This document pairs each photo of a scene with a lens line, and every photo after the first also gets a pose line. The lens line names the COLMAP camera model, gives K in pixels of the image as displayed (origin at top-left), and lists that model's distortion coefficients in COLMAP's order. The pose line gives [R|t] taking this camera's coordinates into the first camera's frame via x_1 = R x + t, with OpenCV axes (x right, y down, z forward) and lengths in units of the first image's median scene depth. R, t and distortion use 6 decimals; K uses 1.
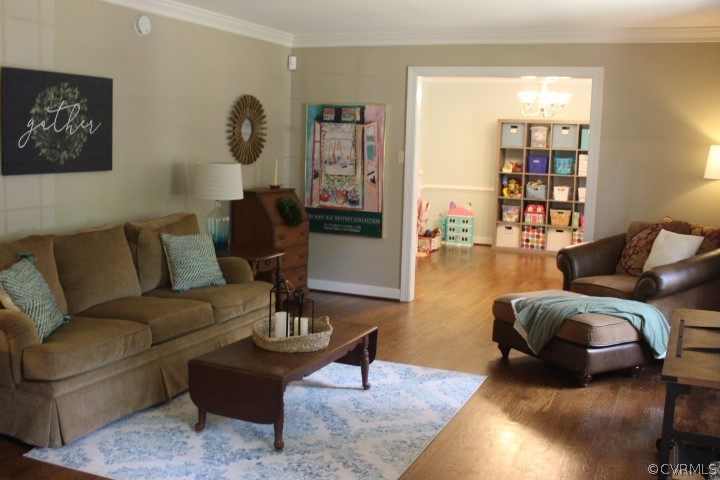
lens RADIAL K [[775.0, 0, 360.0], [0, 775.0, 240.0], [0, 0, 1]] dist [-0.082807, 0.038994]
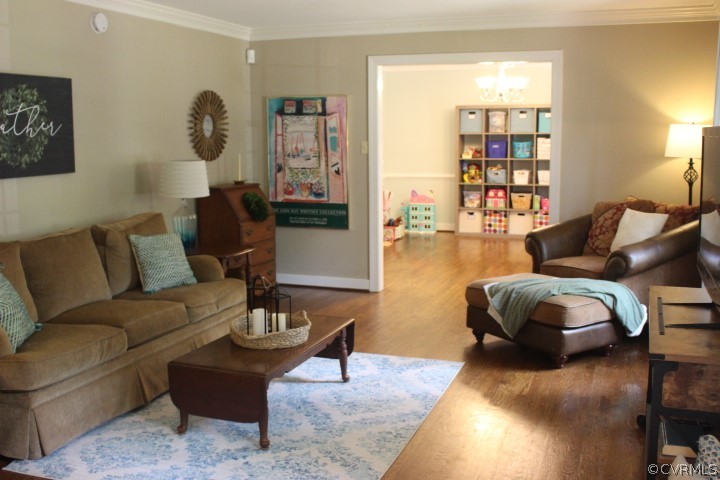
lens RADIAL K [[775.0, 0, 360.0], [0, 775.0, 240.0], [0, 0, 1]] dist [-0.082807, 0.038994]
pose [[0.997559, -0.044525, 0.053786, -0.018652], [0.043897, 0.998954, 0.012792, -0.001384], [-0.054299, -0.010399, 0.998471, 0.006164]]
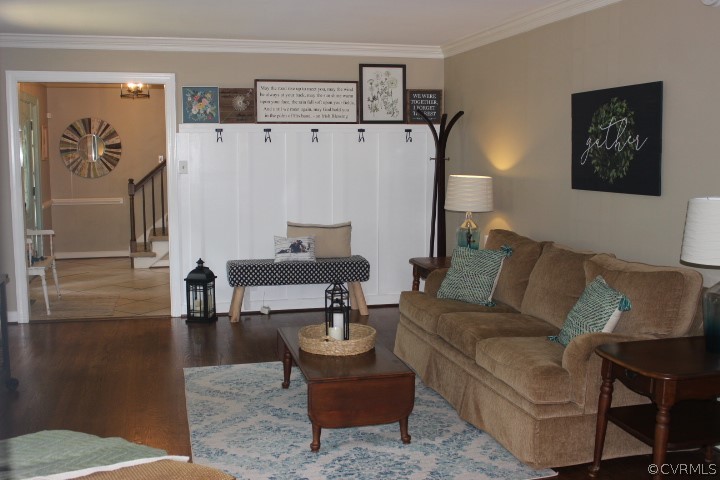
lens RADIAL K [[775.0, 0, 360.0], [0, 775.0, 240.0], [0, 0, 1]] dist [-0.082807, 0.038994]
pose [[-0.796211, 0.045222, -0.603326, 0.441778], [-0.094493, 0.975671, 0.197833, -0.188645], [0.597594, 0.214527, -0.772567, 1.560010]]
